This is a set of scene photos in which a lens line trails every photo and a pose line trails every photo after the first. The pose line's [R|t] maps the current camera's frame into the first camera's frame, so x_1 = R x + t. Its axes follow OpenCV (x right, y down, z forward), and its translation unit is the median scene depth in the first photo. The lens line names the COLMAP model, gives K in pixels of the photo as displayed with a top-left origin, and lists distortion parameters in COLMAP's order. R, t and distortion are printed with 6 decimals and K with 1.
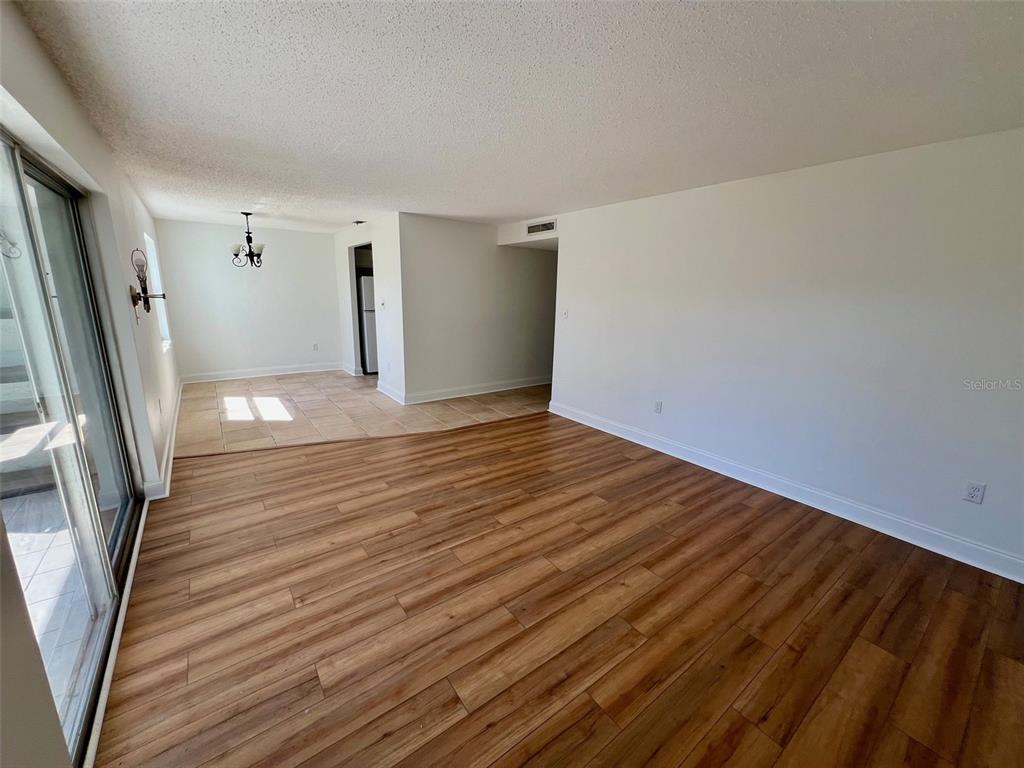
lens RADIAL K [[409.4, 0, 512.8], [0, 409.4, 382.2], [0, 0, 1]] dist [-0.003692, 0.000876]
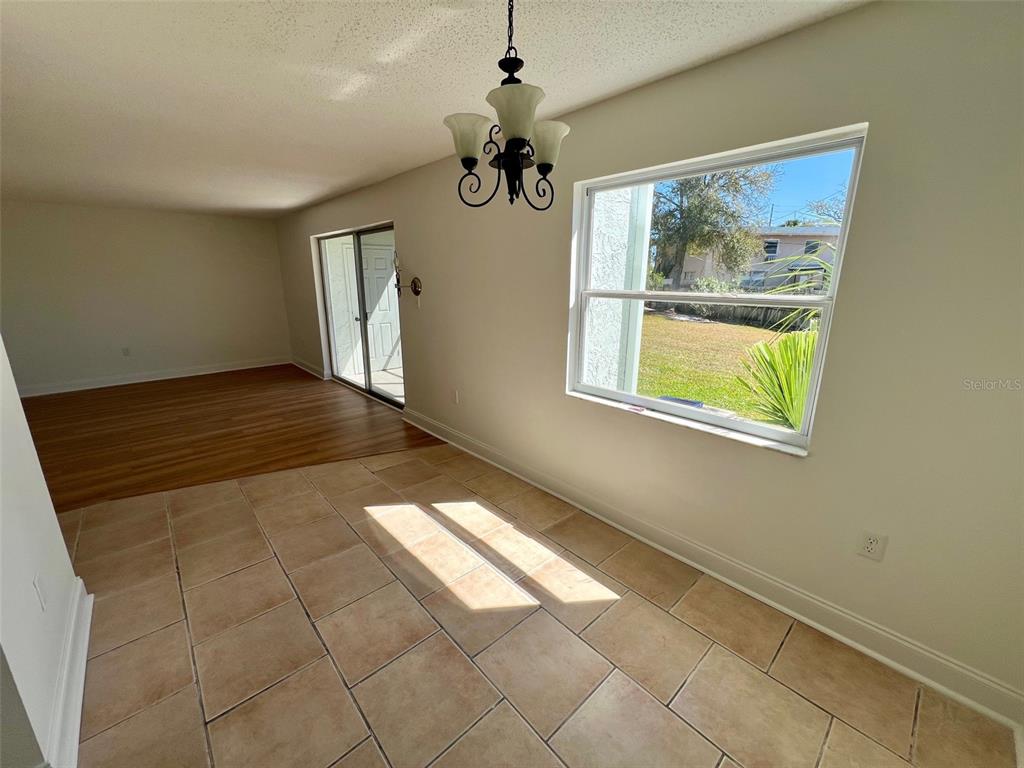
lens RADIAL K [[409.4, 0, 512.8], [0, 409.4, 382.2], [0, 0, 1]] dist [-0.003692, 0.000876]
pose [[-0.994505, 0.005240, -0.104562, -1.007484], [-0.042737, 0.891425, 0.451149, -0.494063], [0.095573, 0.453139, -0.886302, 2.130223]]
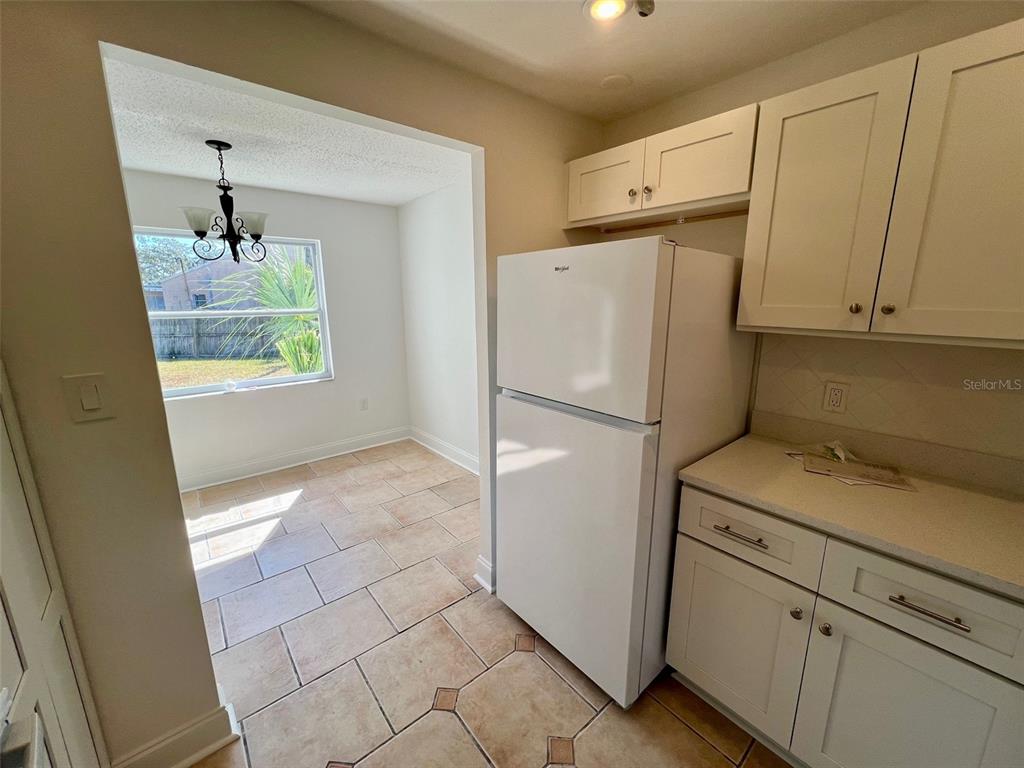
lens RADIAL K [[409.4, 0, 512.8], [0, 409.4, 382.2], [0, 0, 1]] dist [-0.003692, 0.000876]
pose [[0.063101, 0.187428, -0.980249, -0.220655], [-0.212943, 0.962117, 0.170253, -0.490687], [0.975025, 0.197994, 0.100622, 2.130377]]
